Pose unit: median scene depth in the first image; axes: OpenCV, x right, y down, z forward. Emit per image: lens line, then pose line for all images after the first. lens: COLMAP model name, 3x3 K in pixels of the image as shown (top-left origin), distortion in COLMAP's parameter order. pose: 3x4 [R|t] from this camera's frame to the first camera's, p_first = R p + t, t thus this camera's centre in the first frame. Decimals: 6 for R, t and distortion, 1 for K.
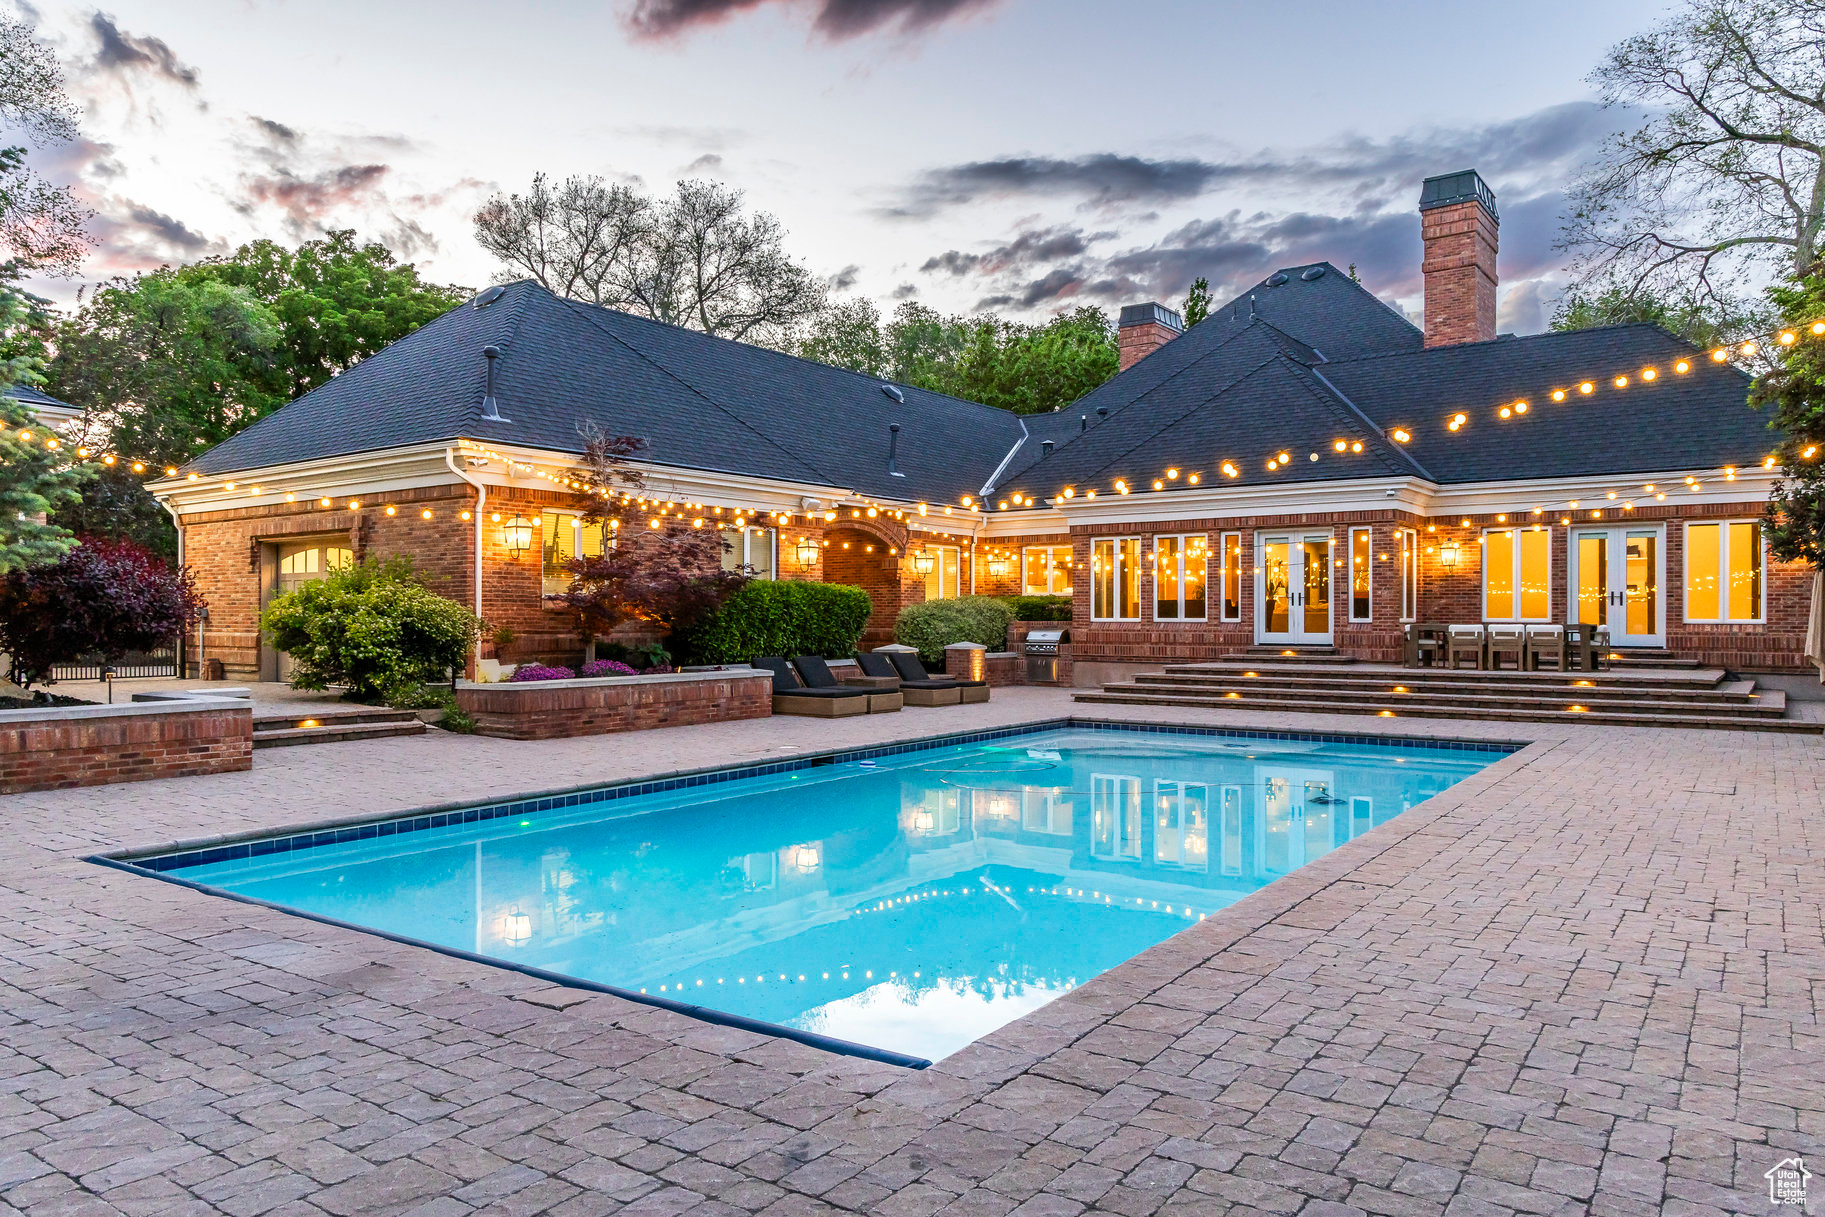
lens RADIAL K [[1226.6, 0, 923.2], [0, 1226.6, 612.1], [0, 0, 1]] dist [0.008520, -0.001906]
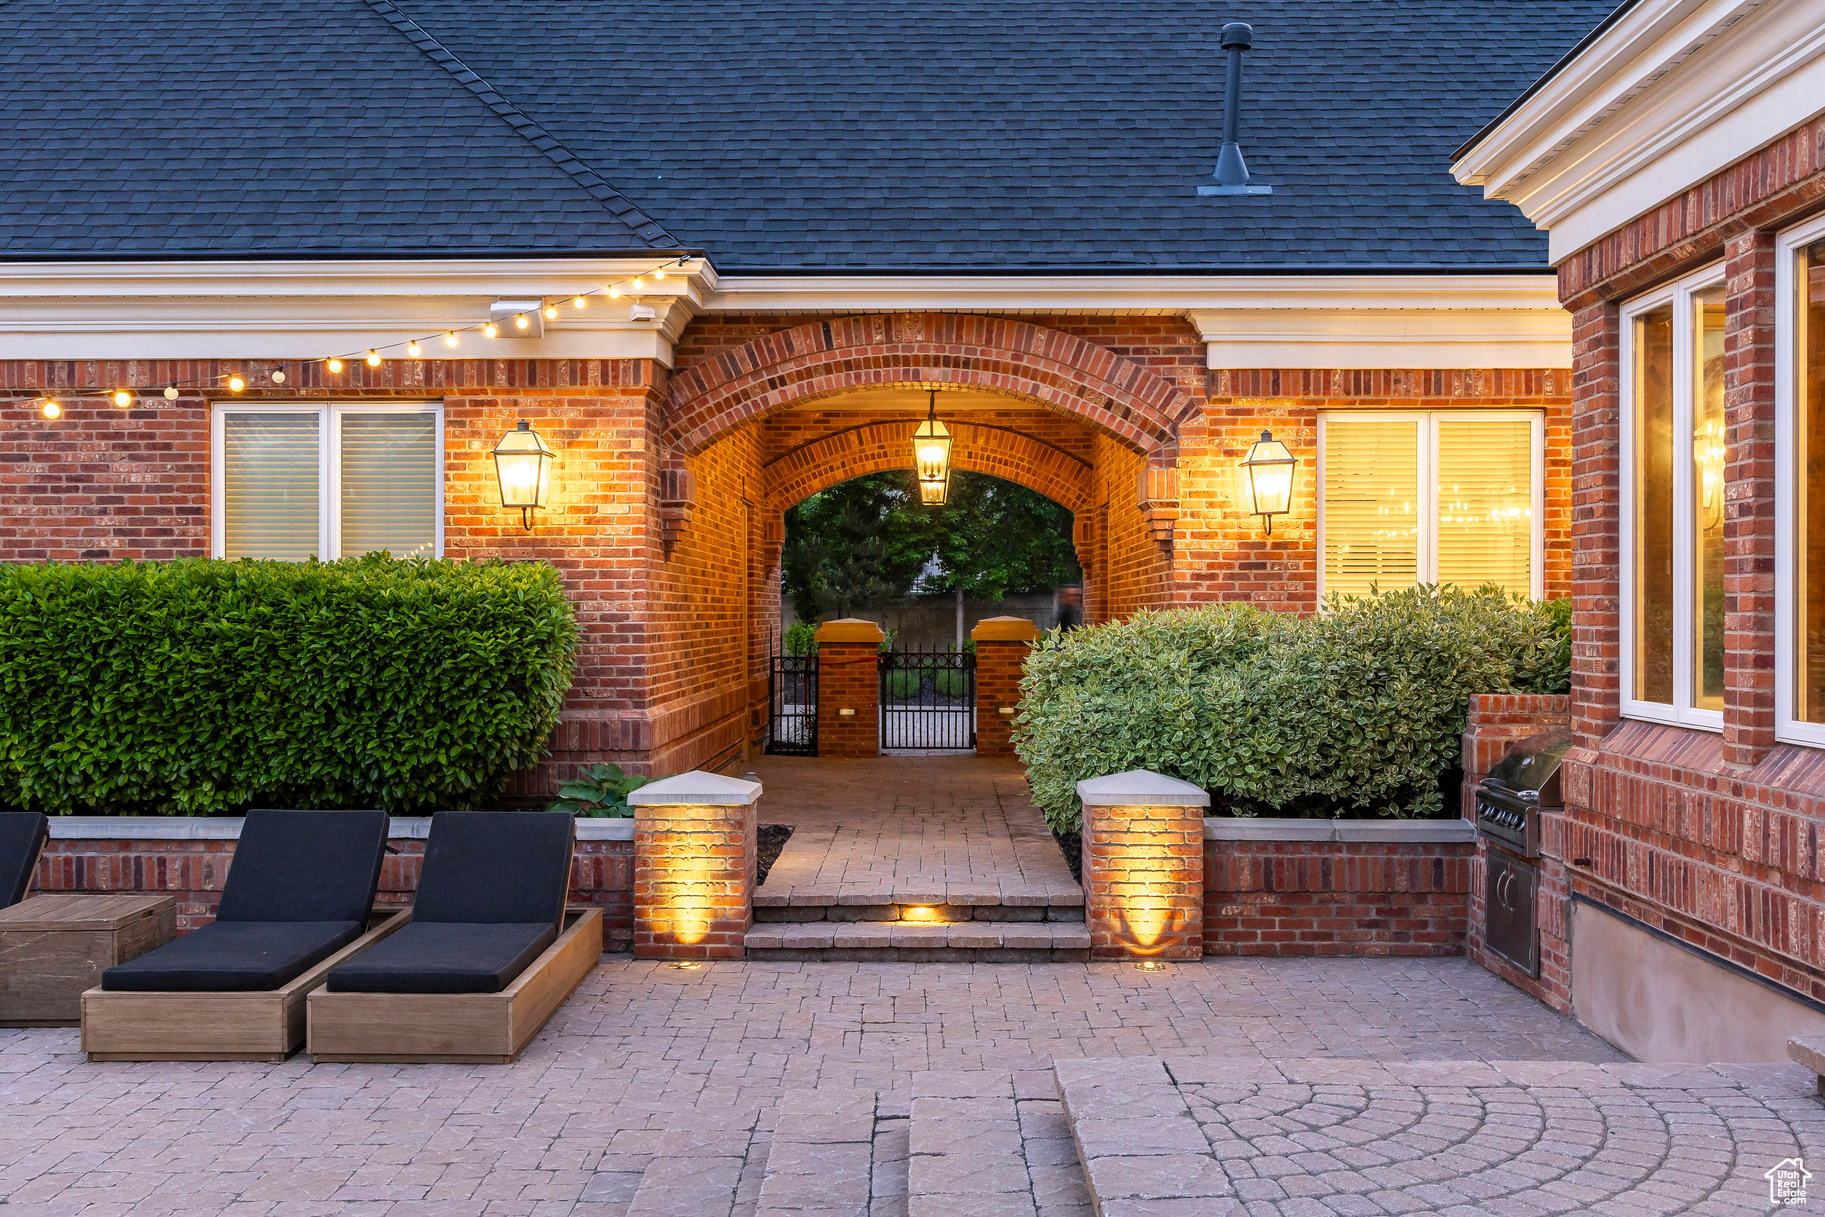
lens RADIAL K [[1769.9, 0, 924.5], [0, 1769.9, 613.8], [0, 0, 1]] dist [0.000765, 0.000000]
pose [[0.566683, 0.001411, -0.823934, 0.368451], [0.004773, 0.999976, 0.004996, -0.013240], [0.823922, -0.006764, 0.566663, 0.861841]]
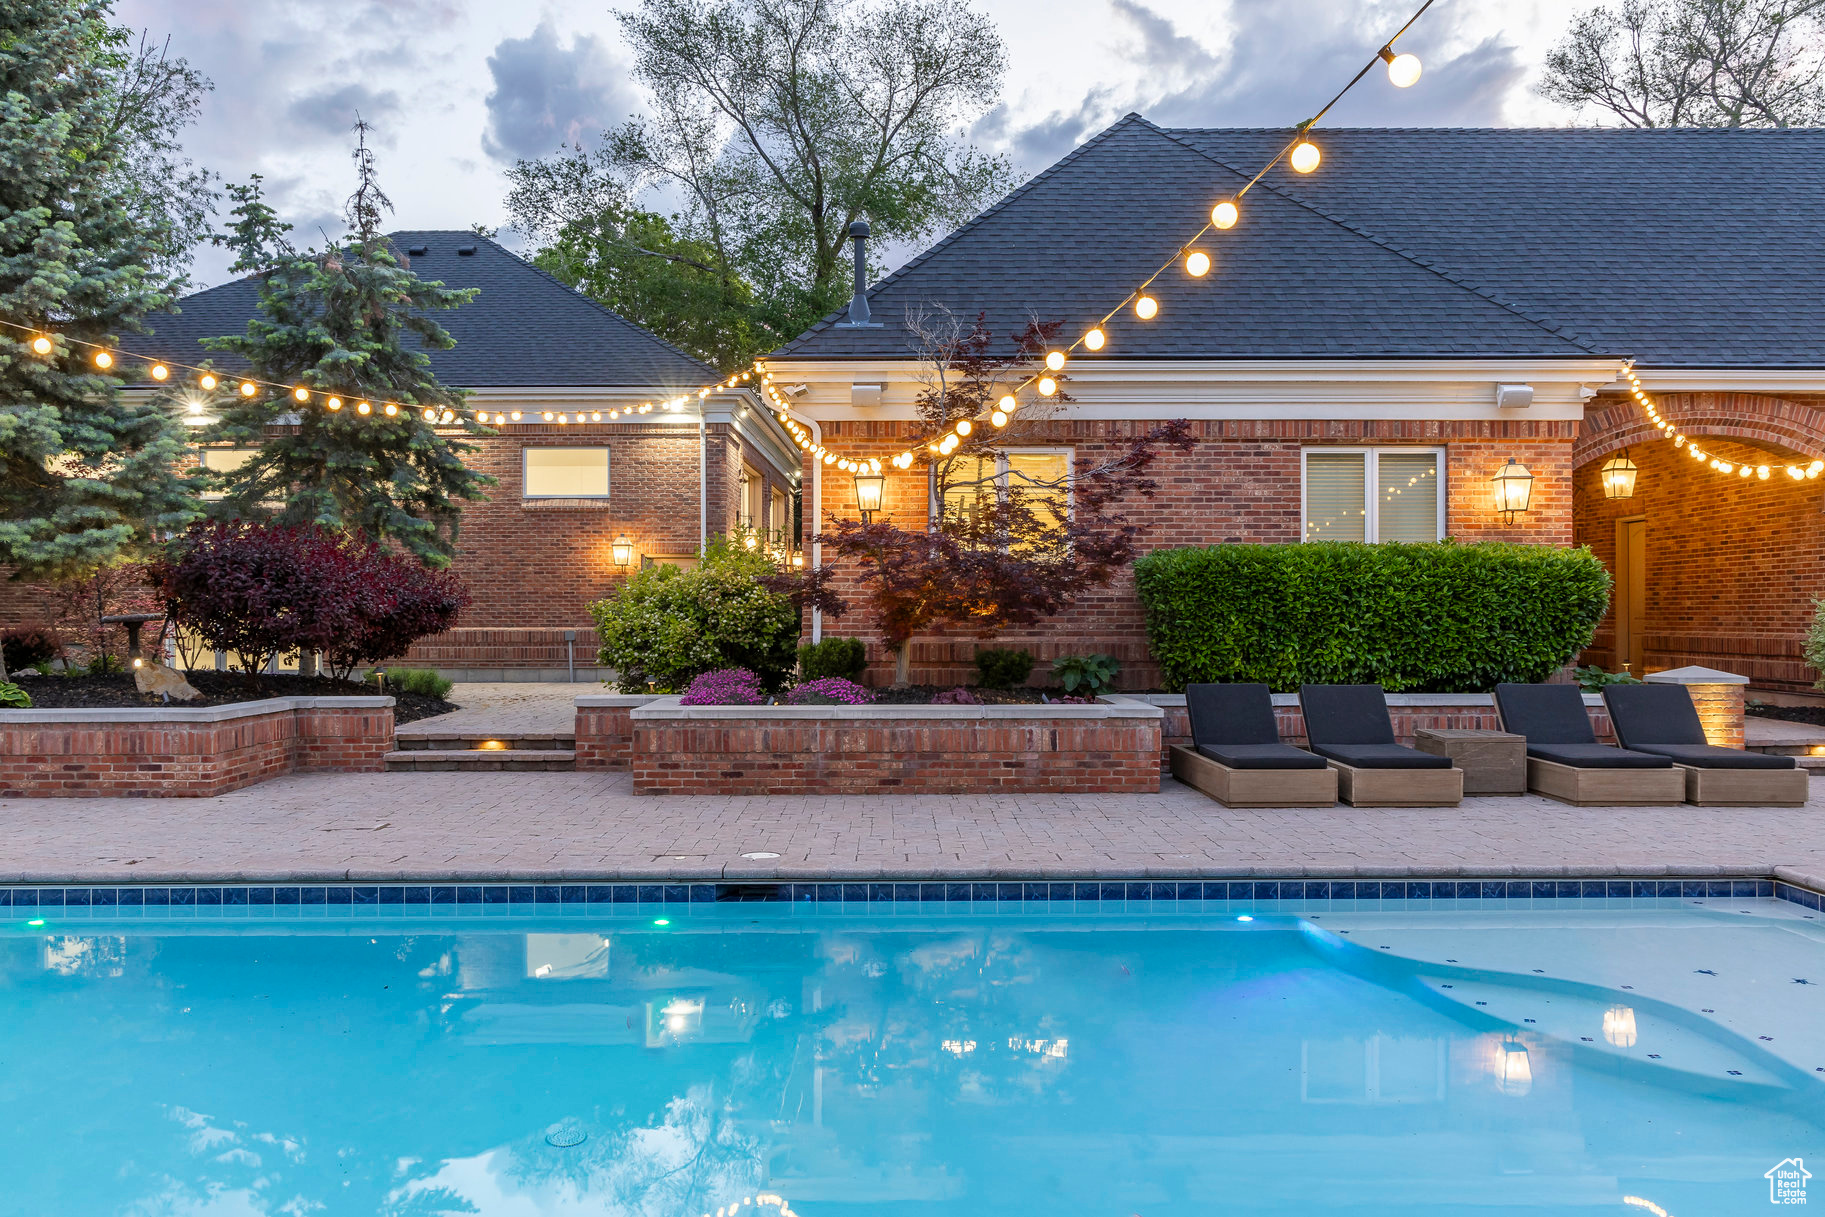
lens RADIAL K [[1499.0, 0, 909.3], [0, 1499.0, 578.8], [0, 0, 1]] dist [-0.003410, 0.005261]
pose [[0.583063, -0.020665, -0.812164, 0.291523], [0.004121, 0.999739, -0.022480, 0.003942], [0.812417, 0.009761, 0.582996, 0.431987]]
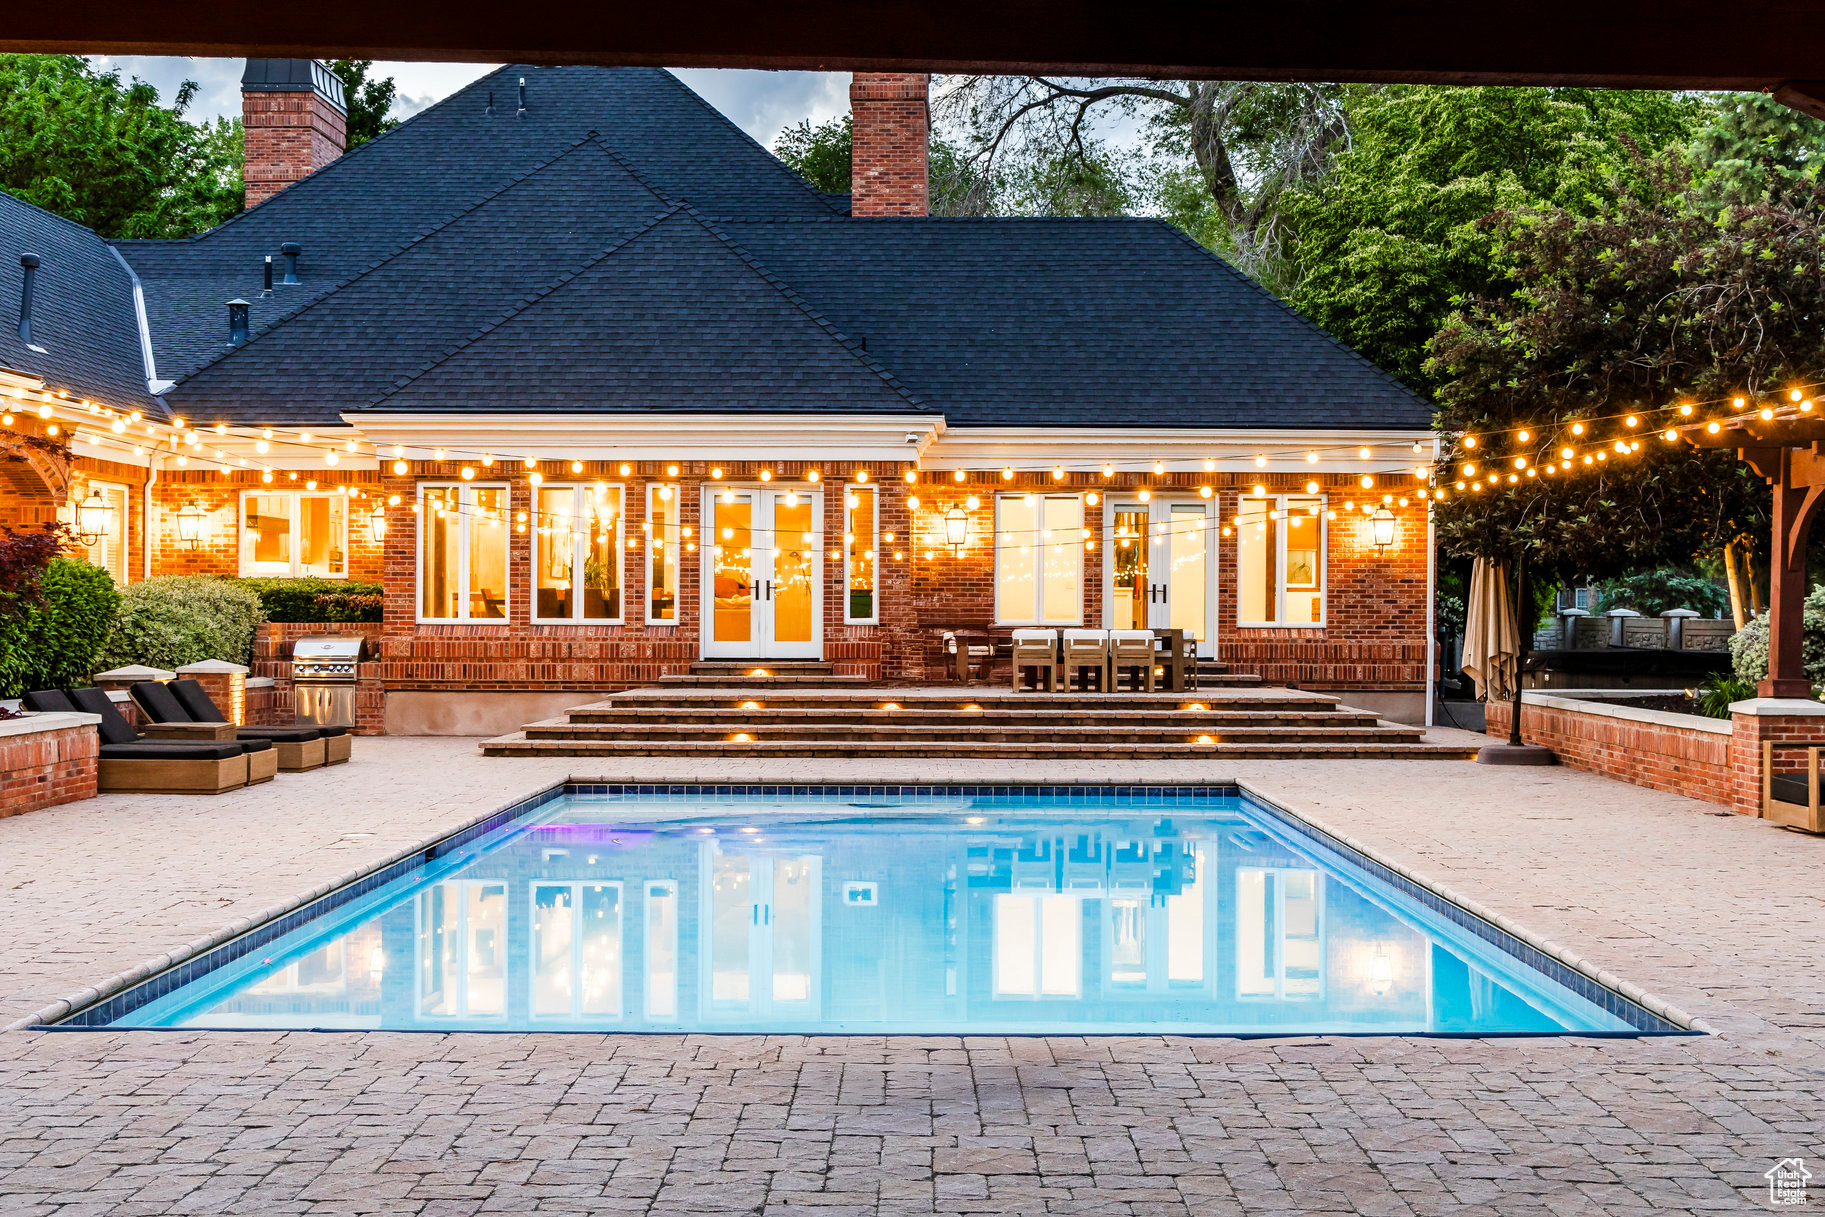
lens RADIAL K [[2284.0, 0, 947.2], [0, 2284.0, 607.5], [0, 0, 1]] dist [0.007866, 0.000000]
pose [[0.821233, 0.004173, 0.570578, -0.331210], [-0.006466, 0.999977, 0.001992, -0.004582], [-0.570557, -0.005325, 0.821241, -0.062374]]
